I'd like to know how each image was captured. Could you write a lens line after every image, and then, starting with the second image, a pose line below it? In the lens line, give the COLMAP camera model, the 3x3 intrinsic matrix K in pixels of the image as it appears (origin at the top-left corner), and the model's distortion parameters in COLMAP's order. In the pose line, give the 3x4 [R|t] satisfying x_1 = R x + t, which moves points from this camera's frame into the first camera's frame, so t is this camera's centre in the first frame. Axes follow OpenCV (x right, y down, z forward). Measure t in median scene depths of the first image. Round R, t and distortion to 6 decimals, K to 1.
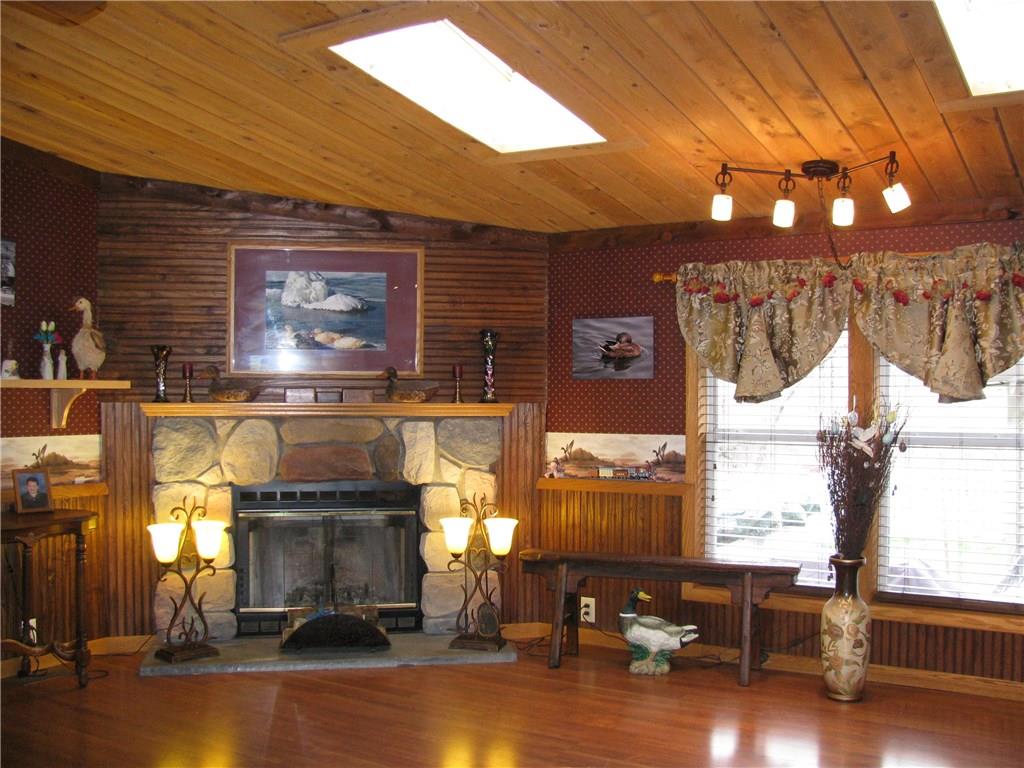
lens RADIAL K [[1054.1, 0, 528.3], [0, 1054.1, 383.2], [0, 0, 1]] dist [-0.209280, 0.230987]
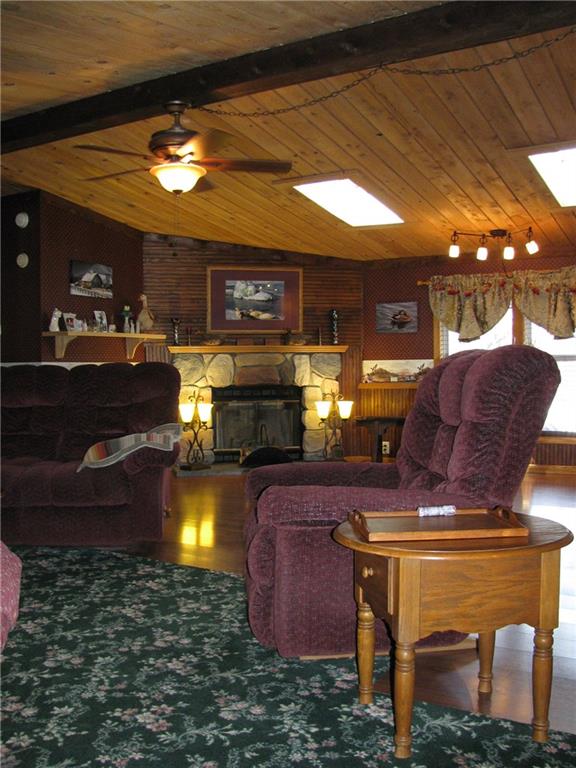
lens RADIAL K [[790.6, 0, 288.0], [0, 790.6, 384.0], [0, 0, 1]] dist [-0.209280, 0.230987]
pose [[0.999839, -0.012435, 0.012937, -0.158371], [0.012054, 0.999503, 0.029140, 0.050186], [-0.013293, -0.028980, 0.999492, -0.543167]]
